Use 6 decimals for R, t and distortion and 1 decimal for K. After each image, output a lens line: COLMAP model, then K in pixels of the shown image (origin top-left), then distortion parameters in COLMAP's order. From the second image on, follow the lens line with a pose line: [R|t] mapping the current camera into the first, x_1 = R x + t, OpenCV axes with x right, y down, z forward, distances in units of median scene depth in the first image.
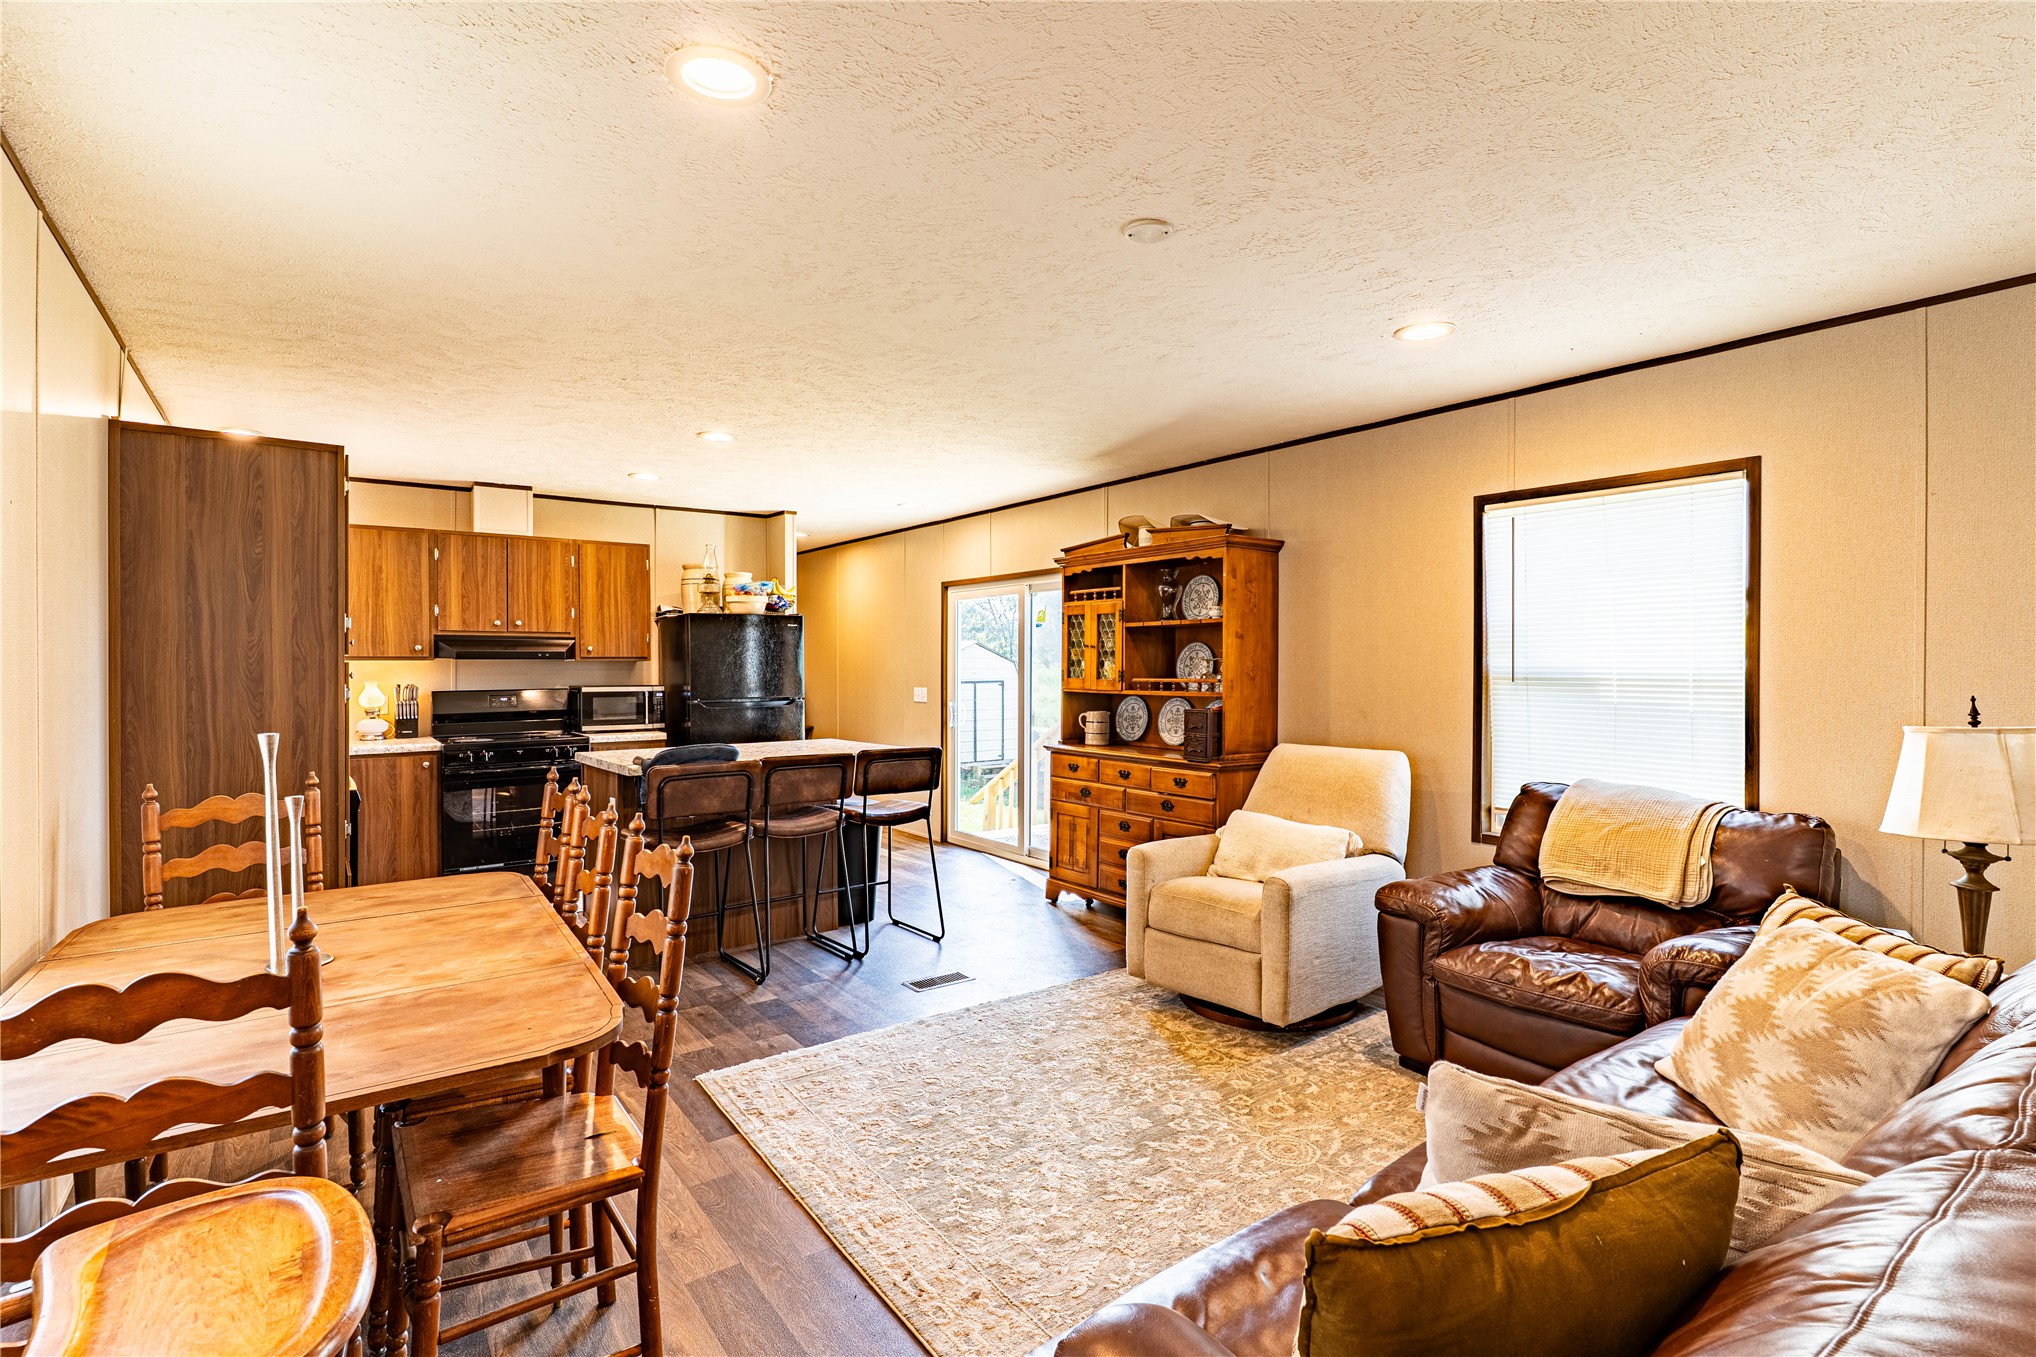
lens RADIAL K [[959.4, 0, 1018.0], [0, 959.4, 678.5], [0, 0, 1]] dist [-0.000716, 0.000036]
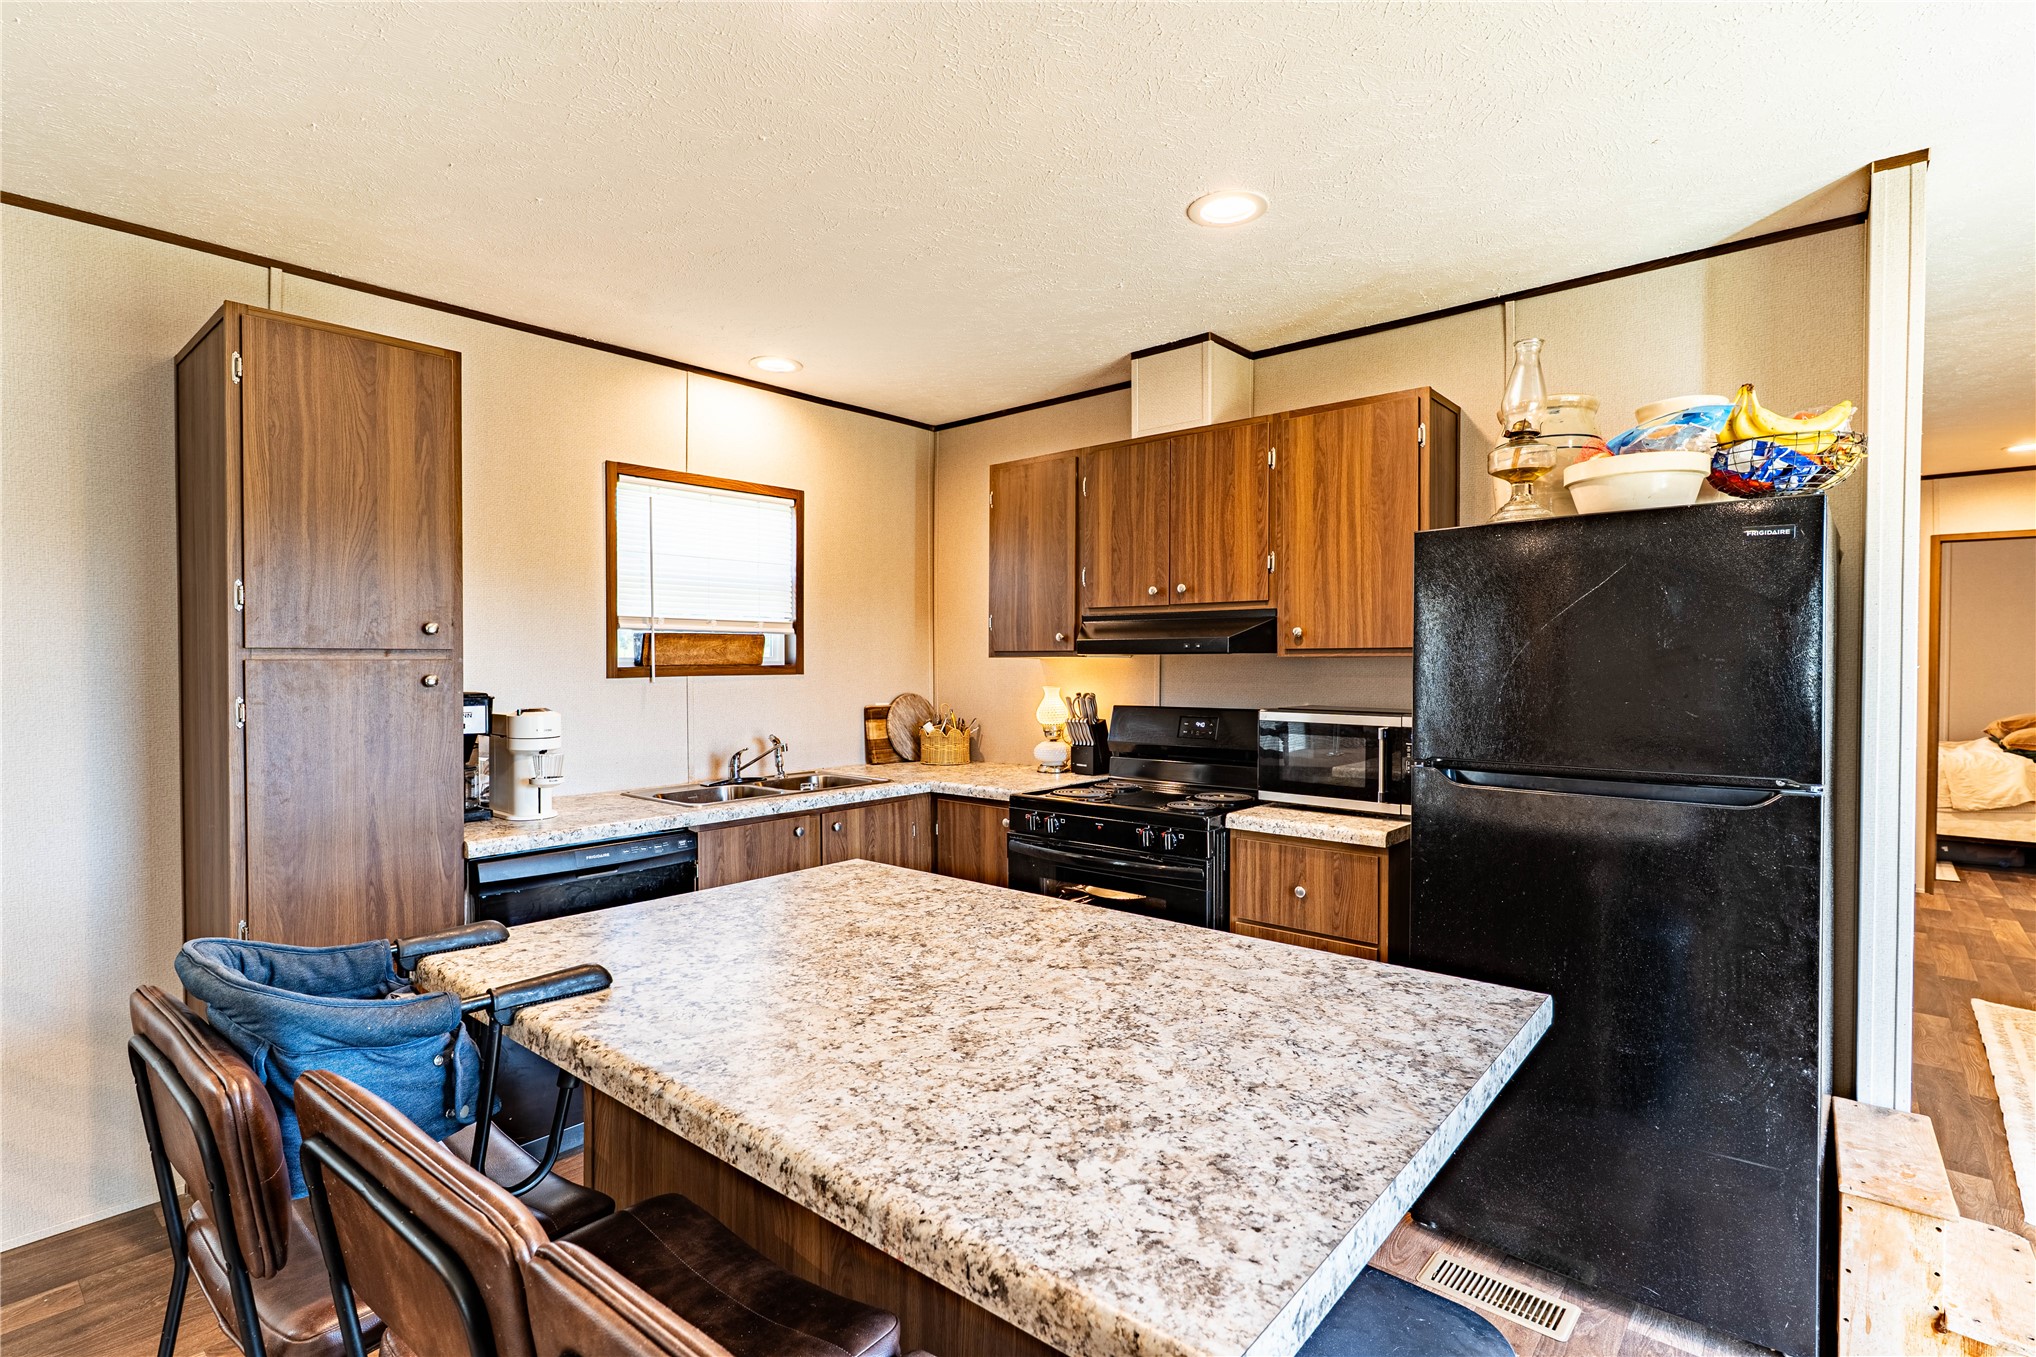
lens RADIAL K [[959.4, 0, 1018.0], [0, 959.4, 678.5], [0, 0, 1]] dist [-0.000716, 0.000036]
pose [[0.225098, 0.019712, -0.974137, -0.004826], [-0.012079, 0.999775, 0.017440, -0.014583], [0.974261, 0.007841, 0.225286, 0.784398]]
